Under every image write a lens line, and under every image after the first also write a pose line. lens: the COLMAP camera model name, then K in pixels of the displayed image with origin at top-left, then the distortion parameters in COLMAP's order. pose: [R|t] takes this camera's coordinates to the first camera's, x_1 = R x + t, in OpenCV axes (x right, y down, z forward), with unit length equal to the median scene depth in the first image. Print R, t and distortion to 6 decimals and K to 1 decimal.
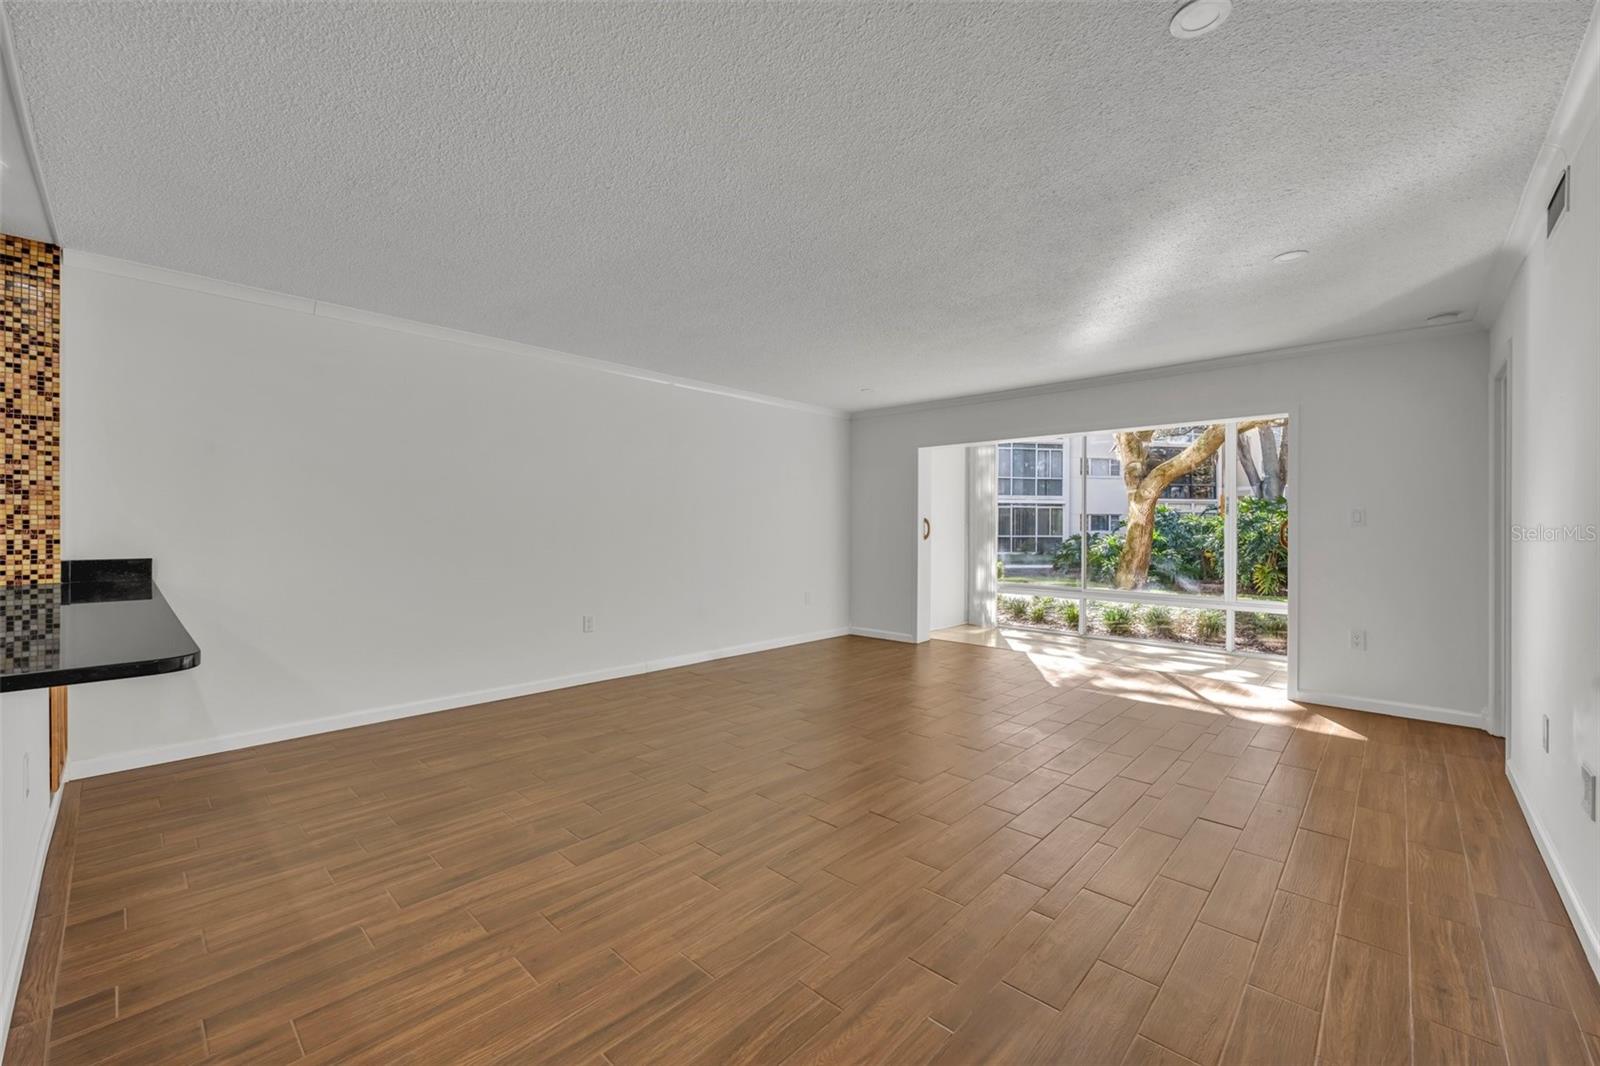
lens RADIAL K [[640.8, 0, 805.2], [0, 640.8, 531.5], [0, 0, 1]] dist [-0.004138, 0.000422]
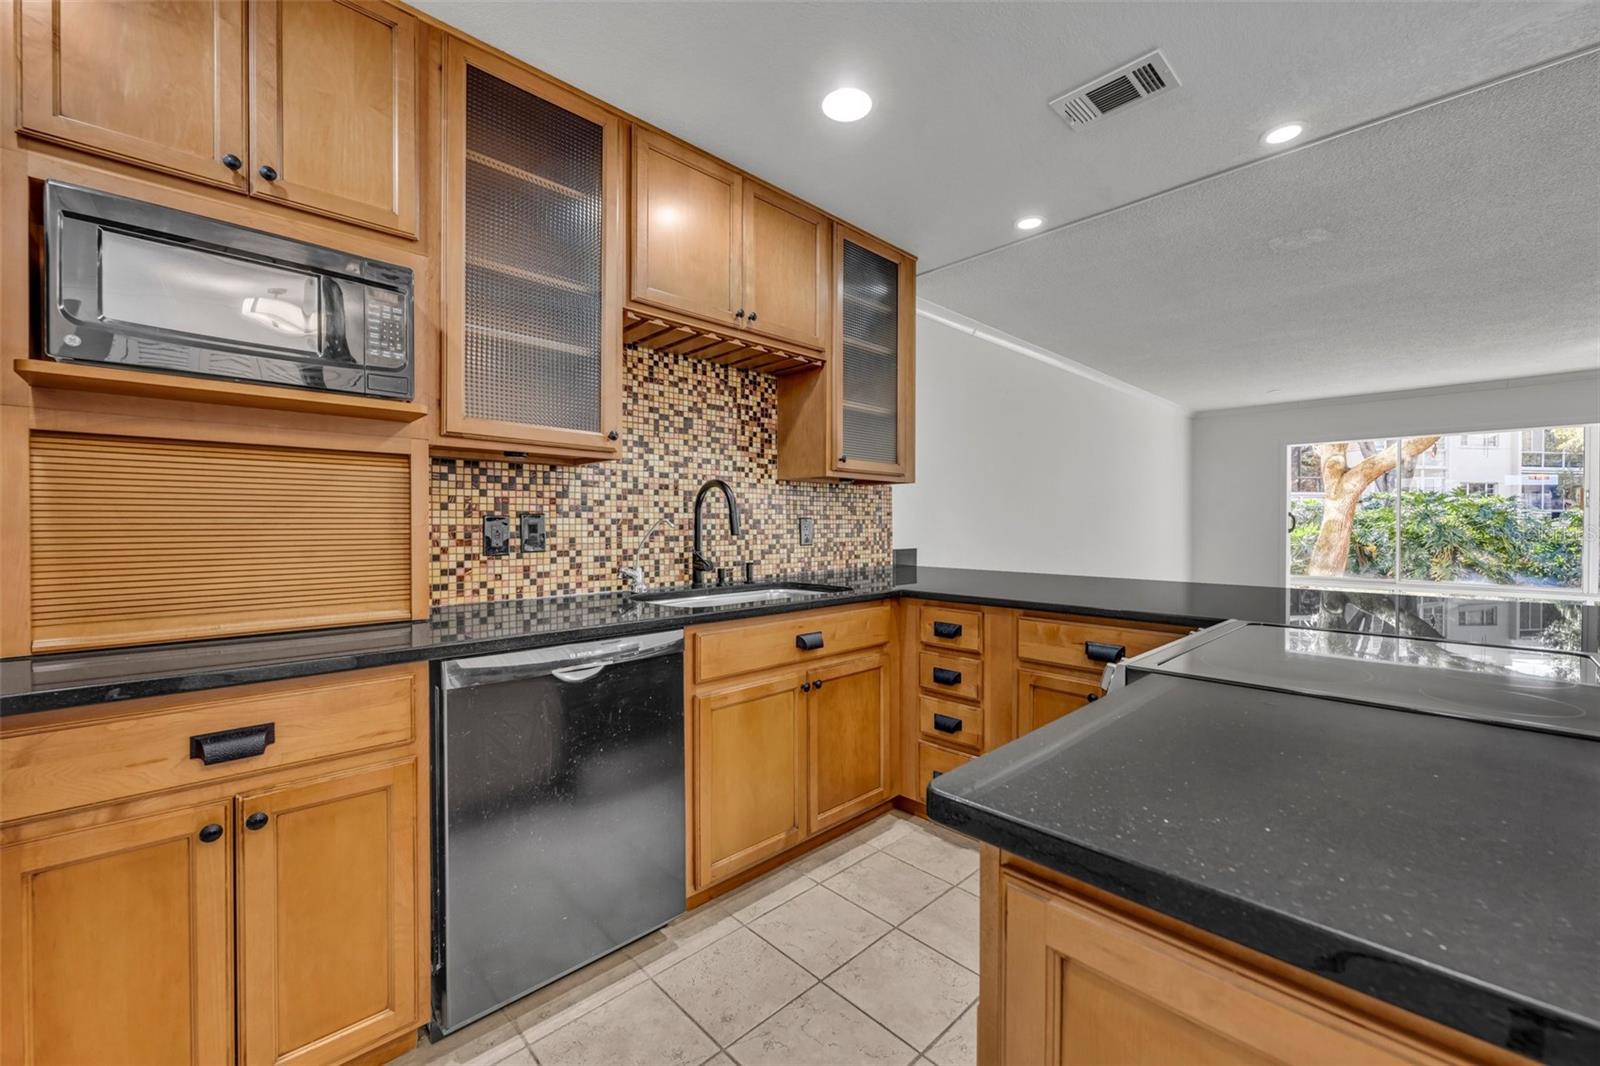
lens RADIAL K [[640.8, 0, 804.8], [0, 640.8, 528.6], [0, 0, 1]] dist [-0.004138, 0.000422]
pose [[0.998315, -0.003374, -0.057925, -1.274139], [0.003502, 0.999992, 0.002110, 0.002577], [0.057917, -0.002310, 0.998319, -0.207144]]
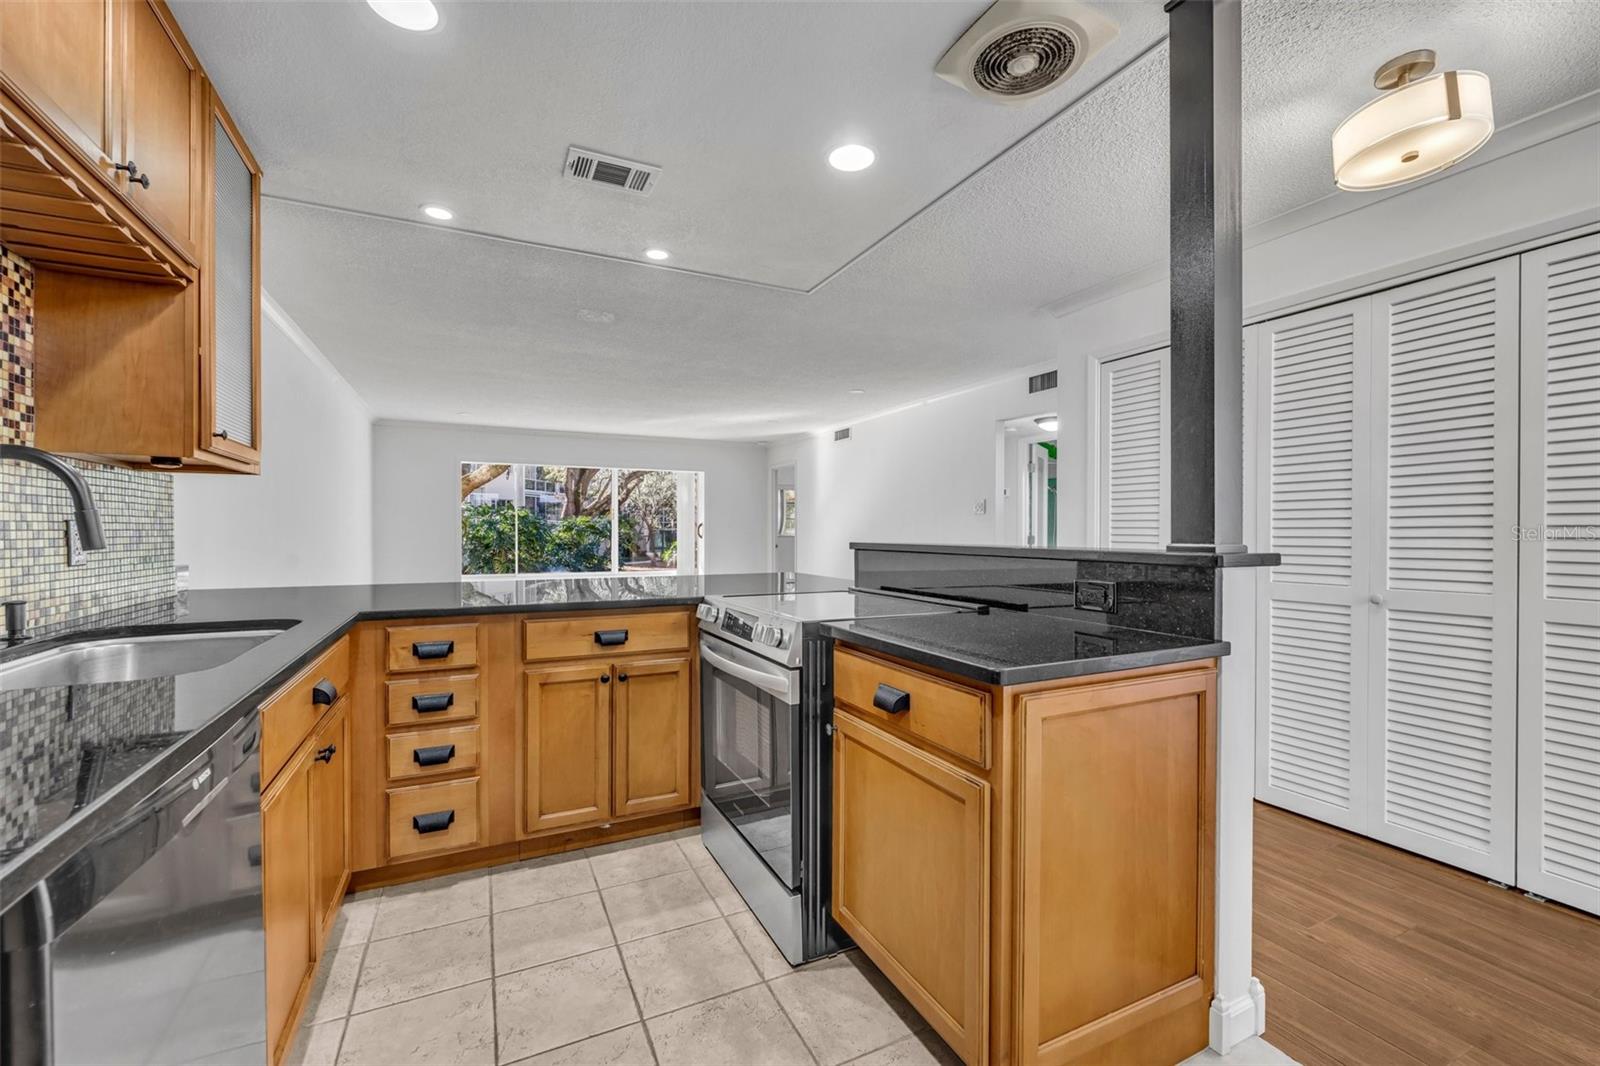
lens RADIAL K [[640.8, 0, 788.8], [0, 640.8, 532.2], [0, 0, 1]] dist [-0.004138, 0.000422]
pose [[0.371096, -0.007065, 0.928568, -1.650395], [0.006511, 0.999966, 0.005007, 0.000419], [-0.928572, 0.004188, 0.371129, -0.028542]]
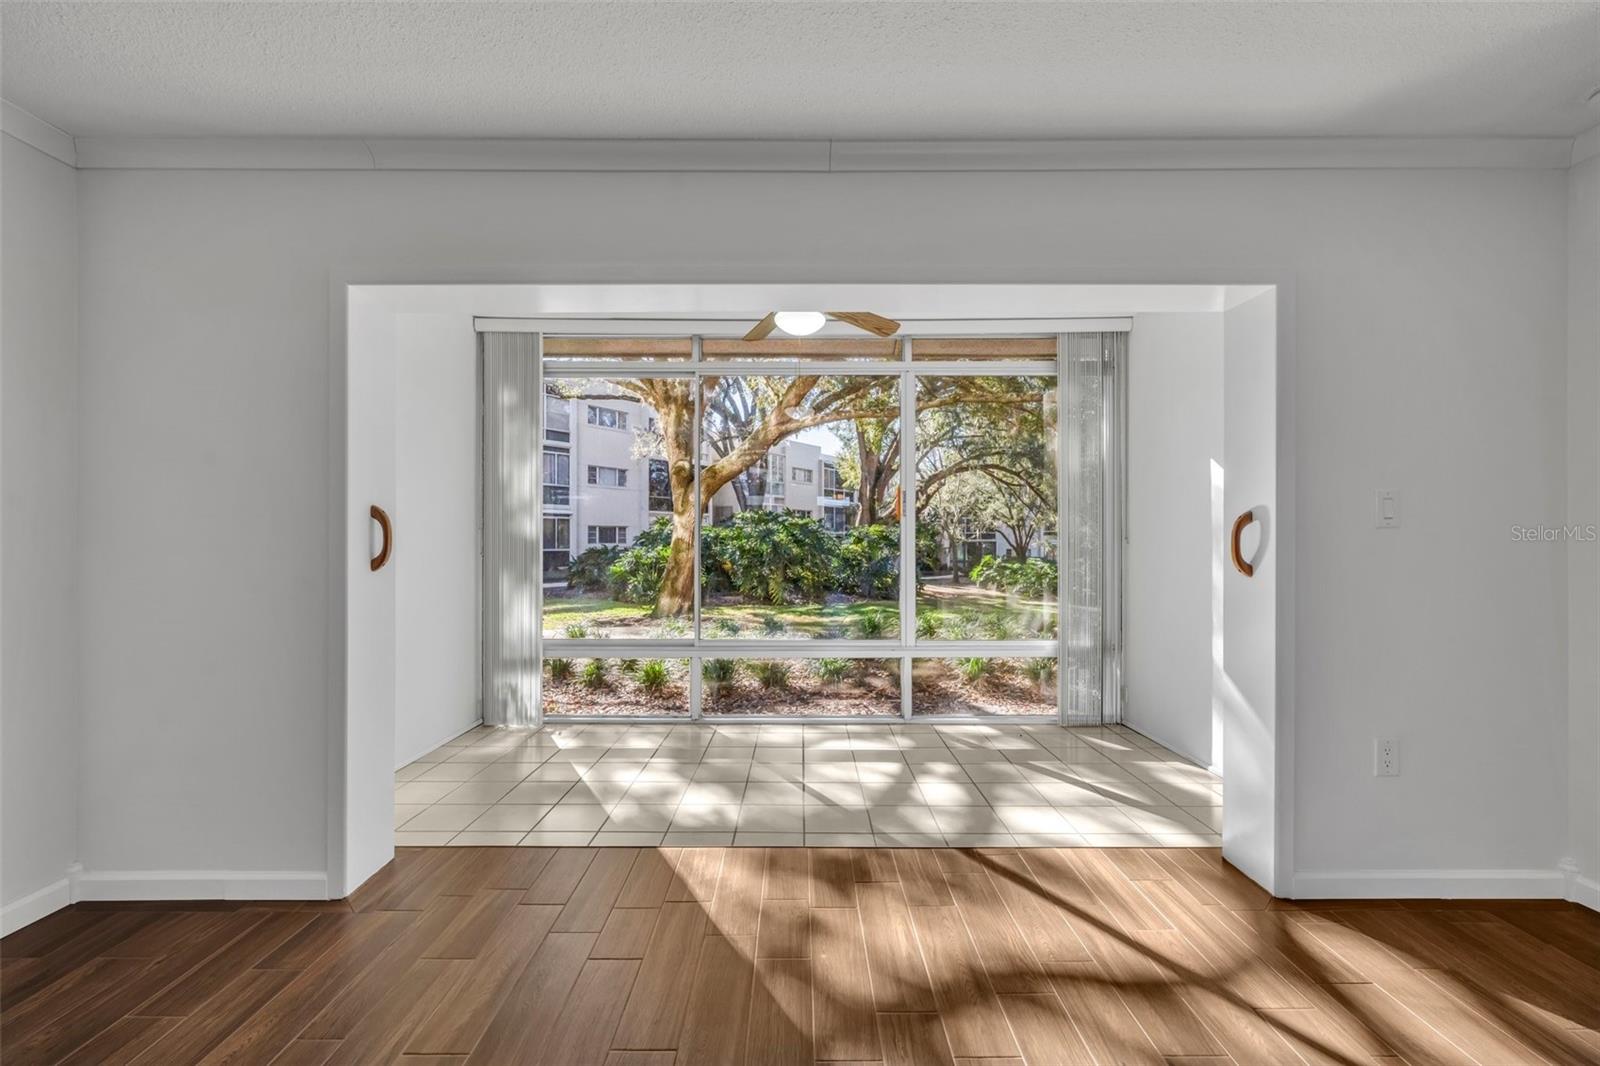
lens RADIAL K [[640.8, 0, 803.5], [0, 640.8, 538.9], [0, 0, 1]] dist [-0.004138, 0.000422]
pose [[0.728147, -0.003201, 0.685413, 0.286980], [0.009823, 0.999935, -0.005765, 0.001677], [-0.685350, 0.010930, 0.728132, 1.417132]]
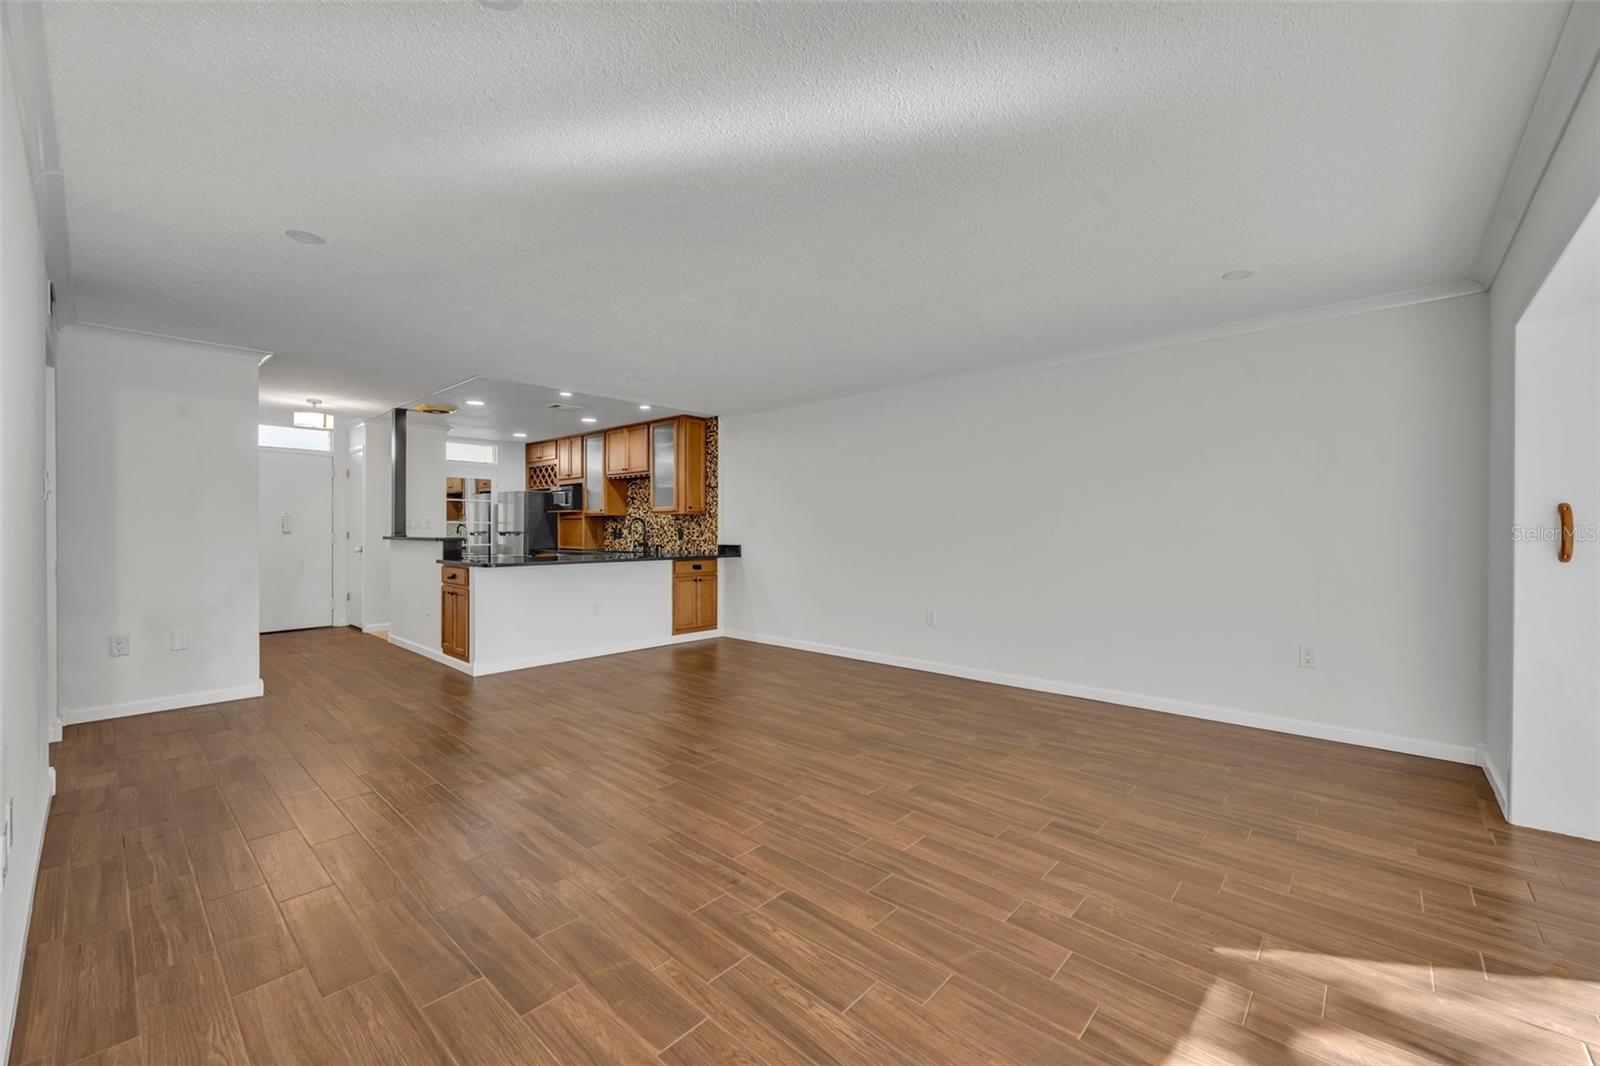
lens RADIAL K [[640.8, 0, 781.1], [0, 640.8, 532.5], [0, 0, 1]] dist [-0.004138, 0.000422]
pose [[-0.005310, -0.001433, -0.999985, 1.297101], [-0.008606, 0.999962, -0.001388, 0.000577], [0.999949, 0.008598, -0.005322, 1.267400]]
